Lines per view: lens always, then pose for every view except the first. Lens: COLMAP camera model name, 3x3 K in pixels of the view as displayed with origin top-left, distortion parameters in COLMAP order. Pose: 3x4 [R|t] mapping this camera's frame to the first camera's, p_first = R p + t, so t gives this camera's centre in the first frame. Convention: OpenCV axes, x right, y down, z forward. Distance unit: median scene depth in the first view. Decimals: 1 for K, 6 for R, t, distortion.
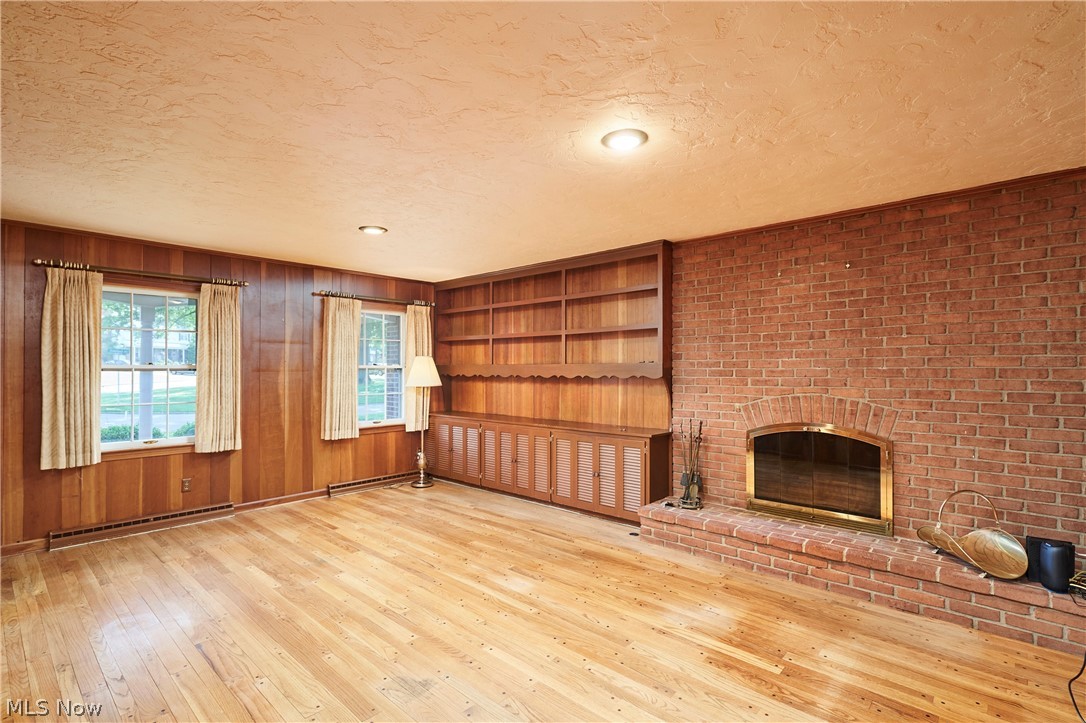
lens RADIAL K [[504.5, 0, 541.8], [0, 504.5, 364.7], [0, 0, 1]] dist [0.000222, -0.004814]
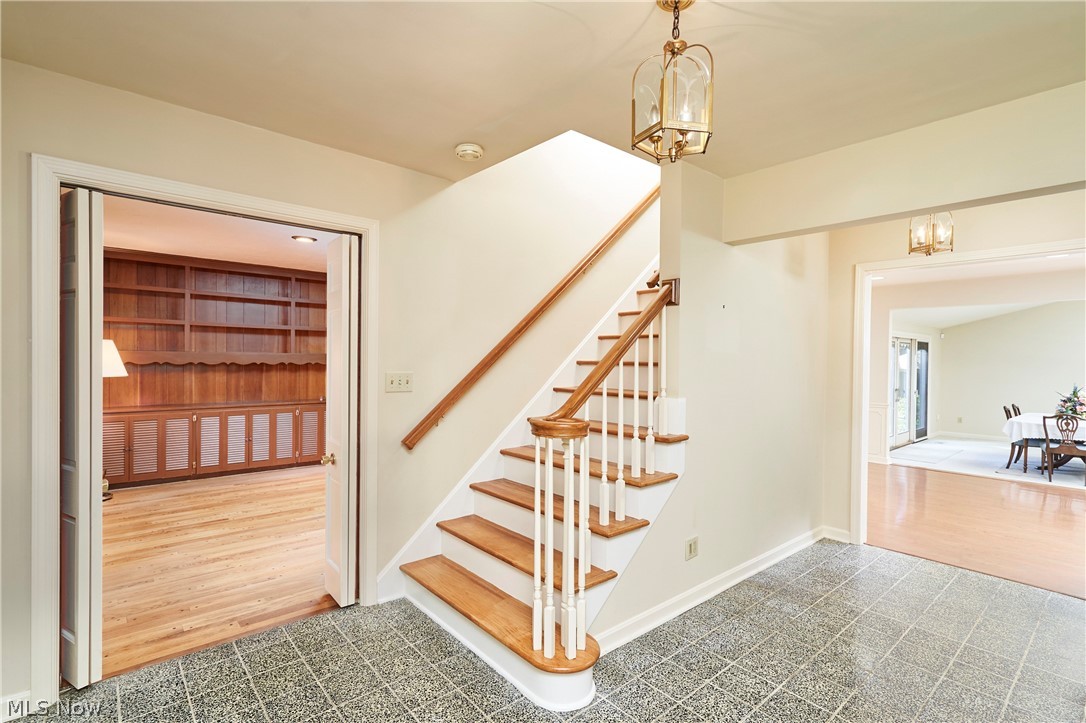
lens RADIAL K [[504.5, 0, 541.8], [0, 504.5, 364.7], [0, 0, 1]] dist [0.000222, -0.004814]
pose [[0.137131, -0.007843, 0.990522, -1.225185], [-0.017131, 0.999800, 0.010288, 0.002969], [-0.990405, -0.018379, 0.136969, 0.247886]]
